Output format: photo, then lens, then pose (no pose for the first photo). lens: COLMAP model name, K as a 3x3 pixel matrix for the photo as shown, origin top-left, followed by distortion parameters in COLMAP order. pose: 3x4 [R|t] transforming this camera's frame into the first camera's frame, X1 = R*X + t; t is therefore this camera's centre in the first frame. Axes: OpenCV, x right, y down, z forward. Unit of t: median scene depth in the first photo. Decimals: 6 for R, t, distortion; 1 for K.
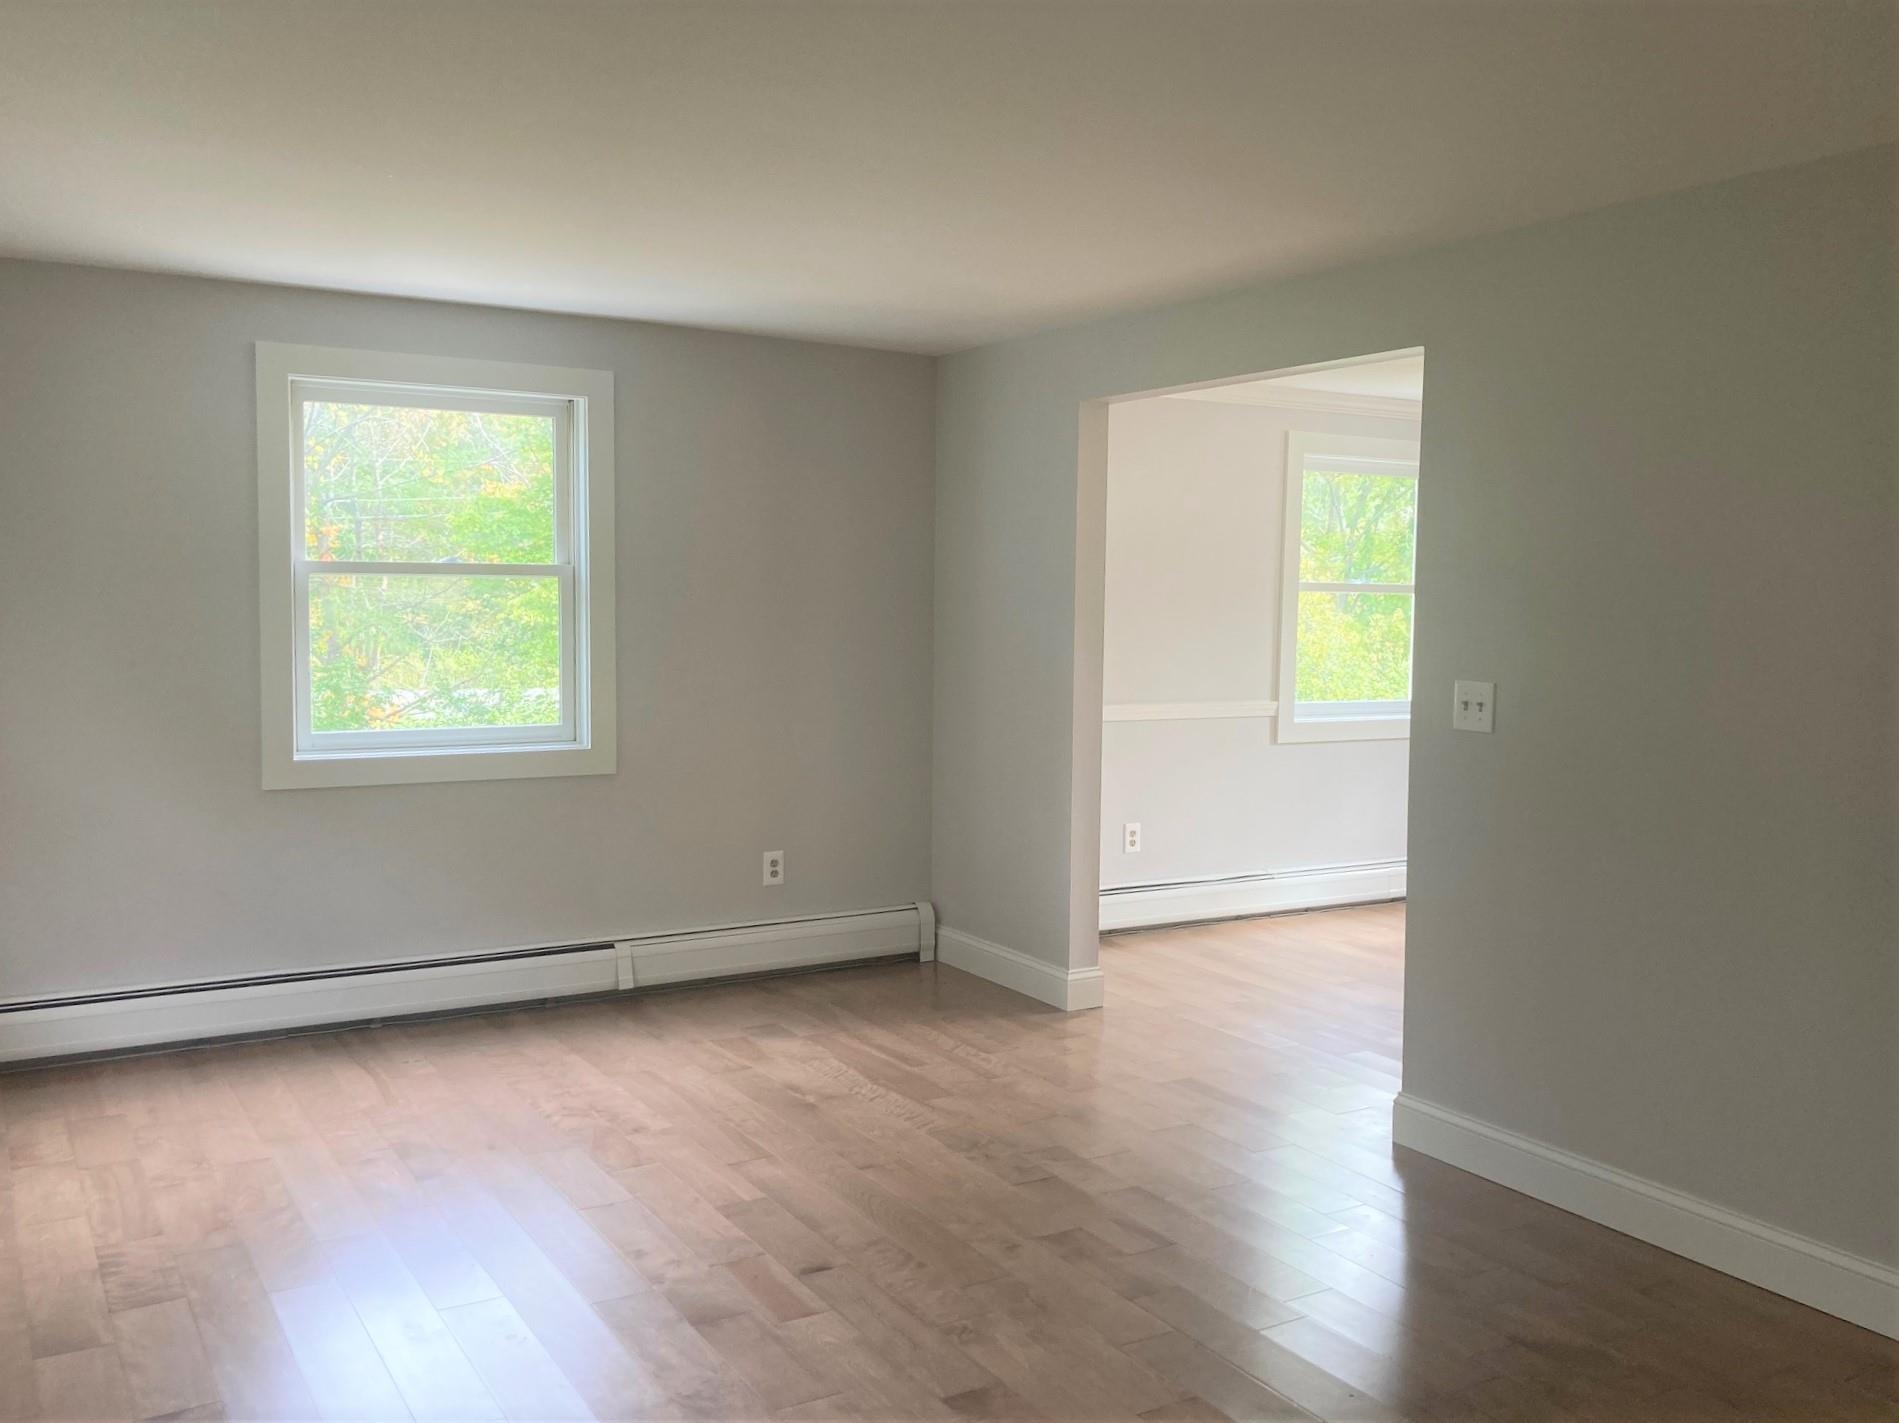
lens RADIAL K [[1662.3, 0, 973.2], [0, 1662.3, 720.5], [0, 0, 1]] dist [0.044229, -0.008100]
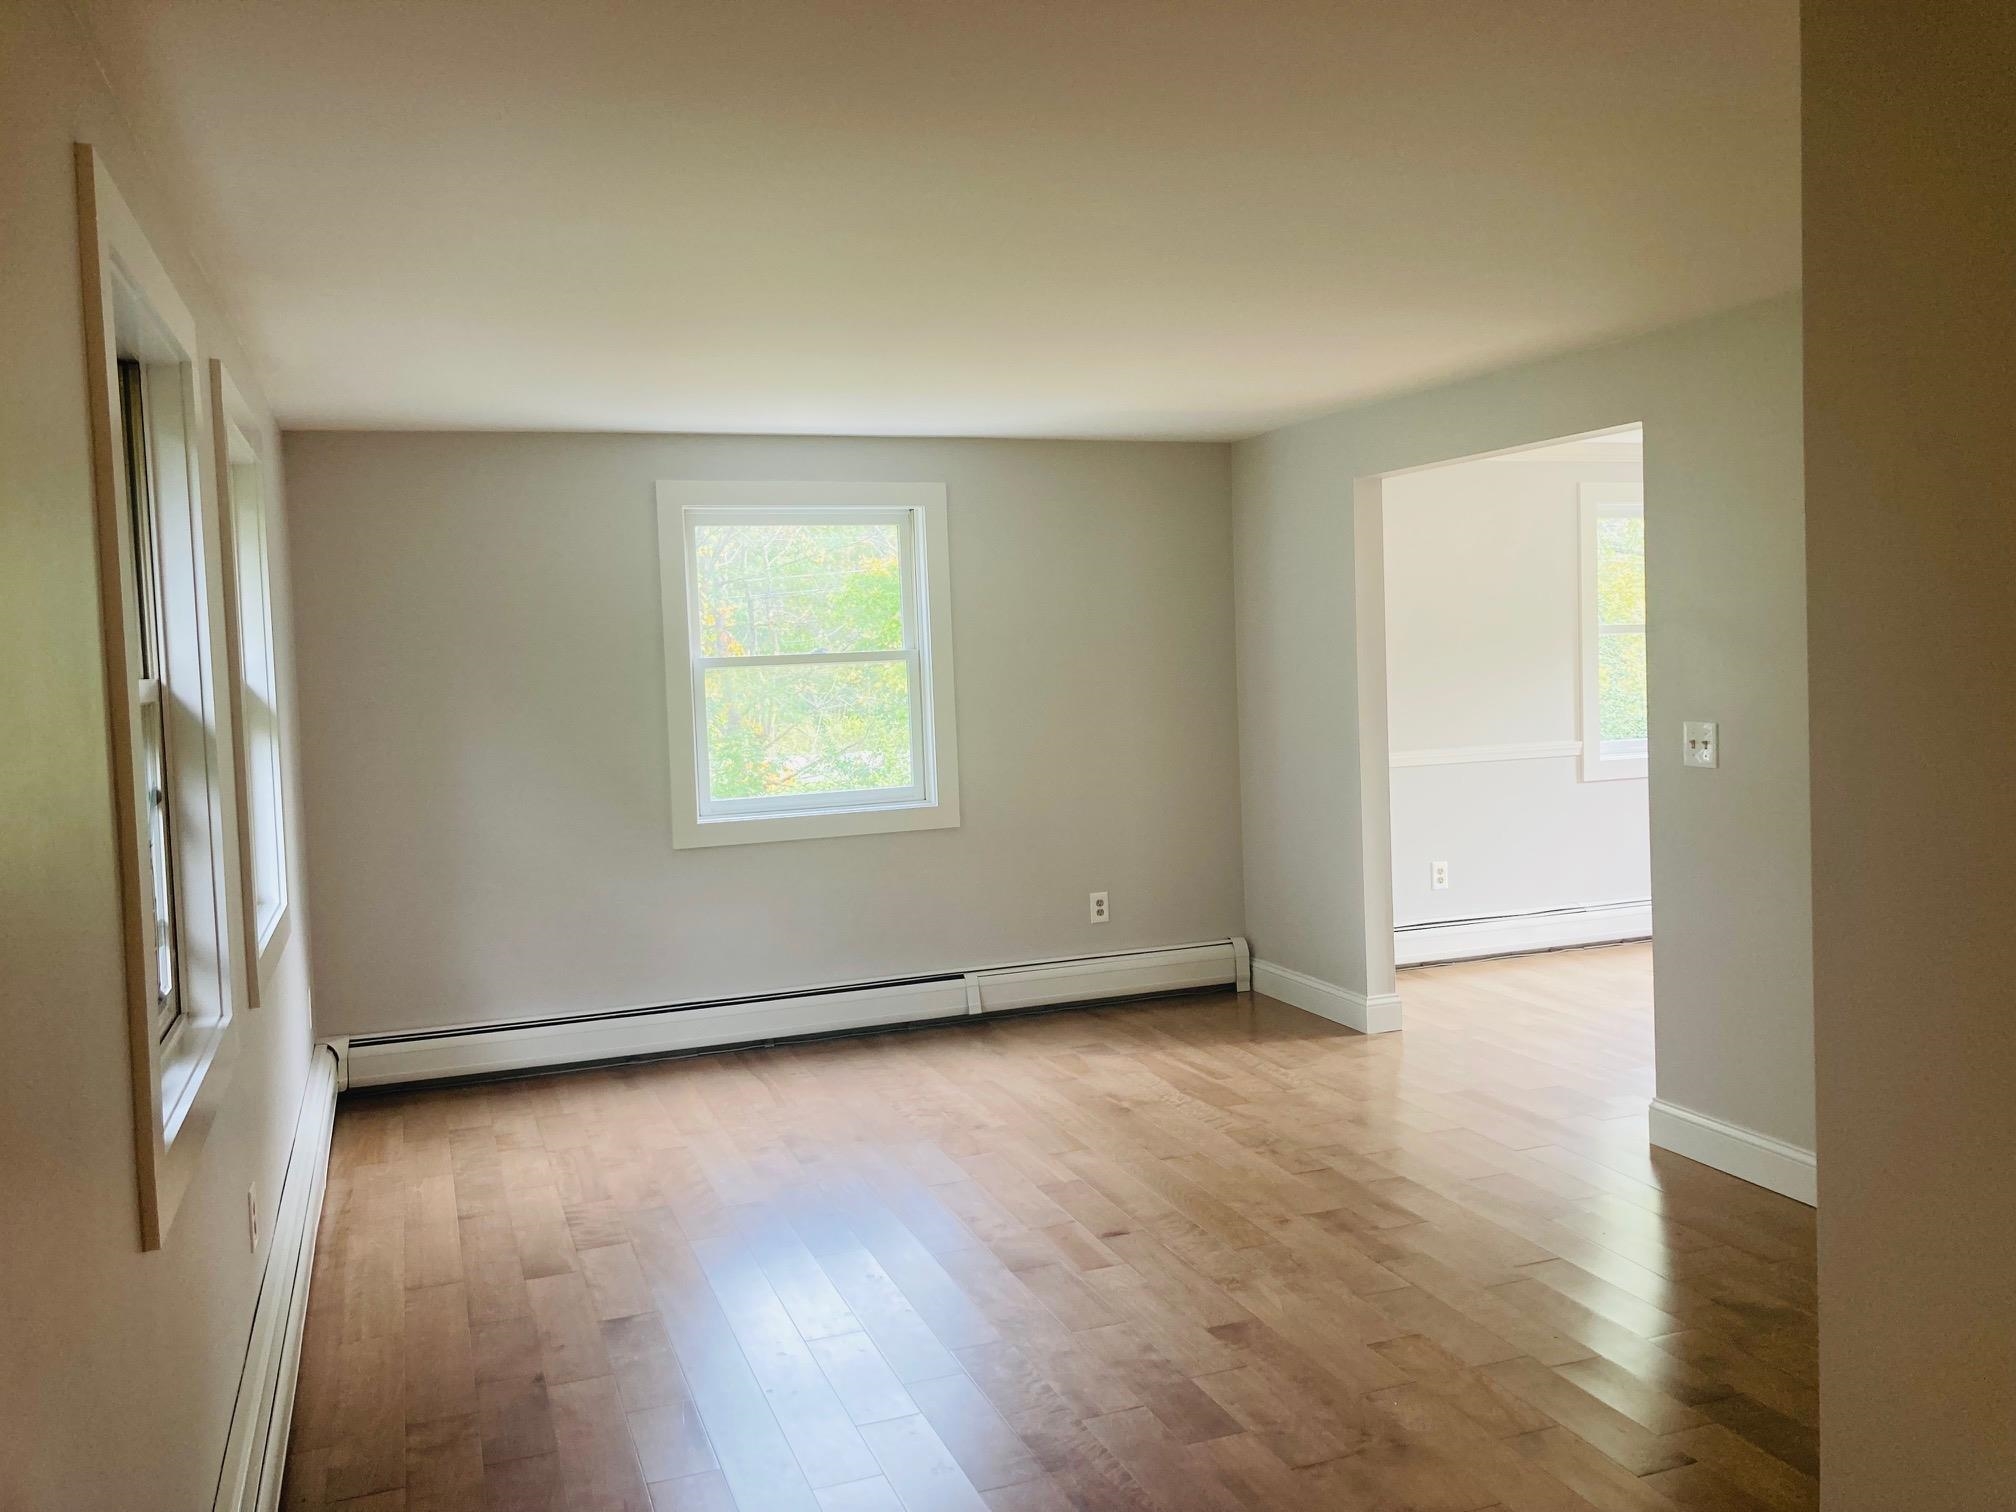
lens RADIAL K [[1674.0, 0, 1026.9], [0, 1674.0, 766.6], [0, 0, 1]] dist [0.079262, -0.059193]
pose [[0.980752, -0.033474, -0.192367, 0.069275], [0.032956, 0.999439, -0.005896, -0.002026], [0.192457, -0.000557, 0.981305, -0.159011]]
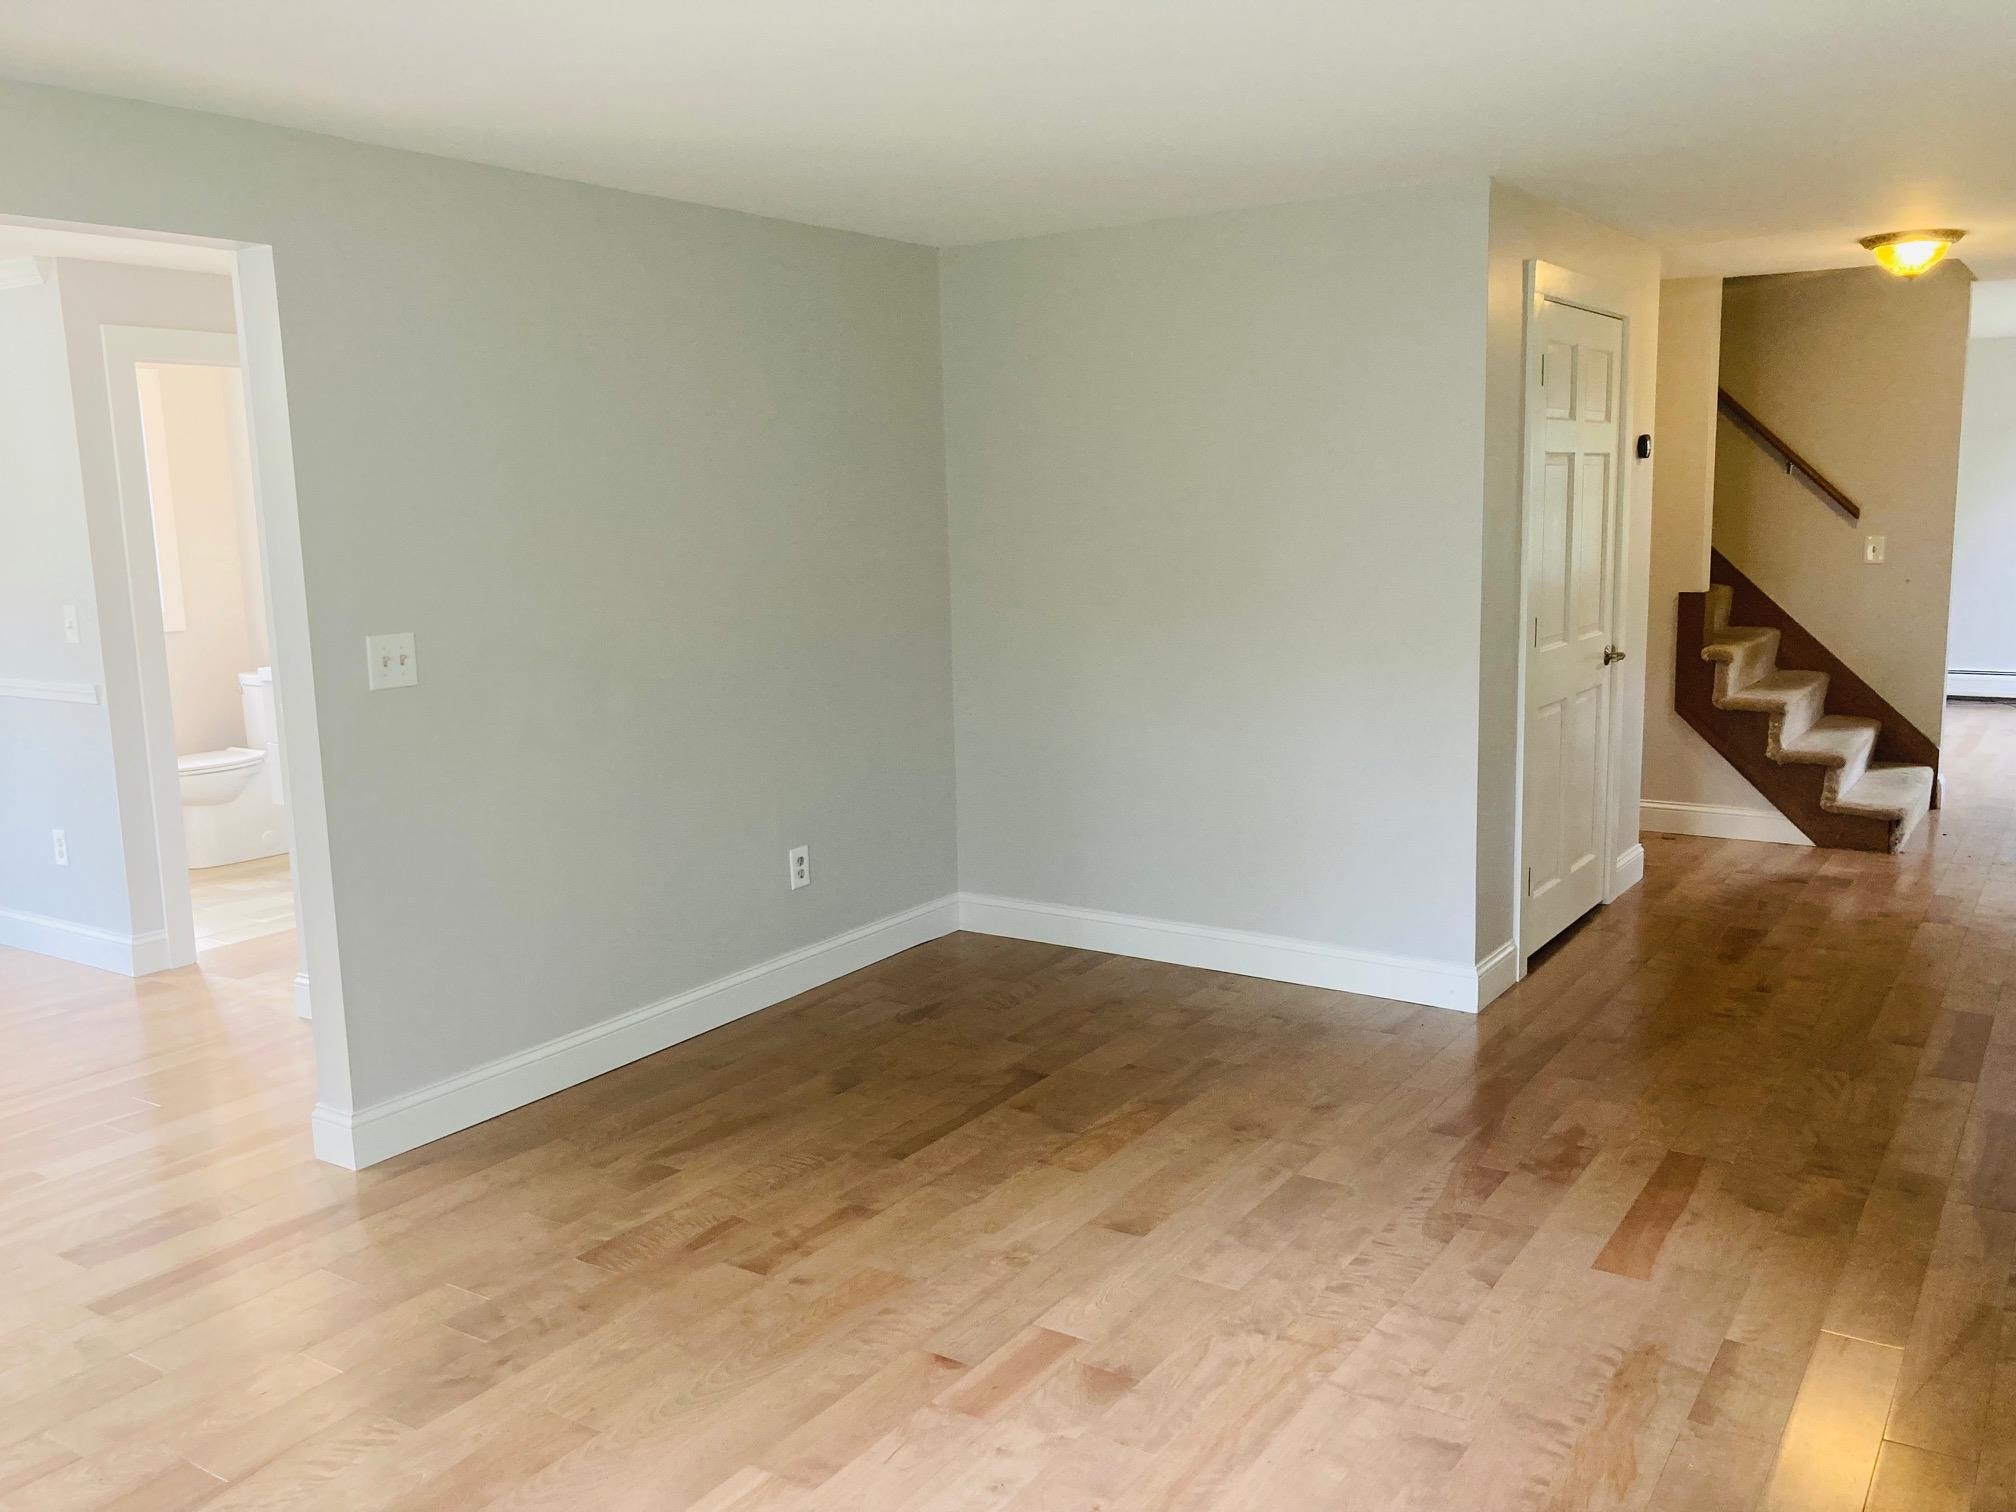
lens RADIAL K [[1674.0, 0, 1026.9], [0, 1674.0, 766.6], [0, 0, 1]] dist [0.079262, -0.059193]
pose [[-0.425700, -0.147218, 0.892808, -0.647485], [0.093074, 0.974319, 0.205038, -0.103159], [-0.900065, 0.170382, -0.401065, 0.984785]]
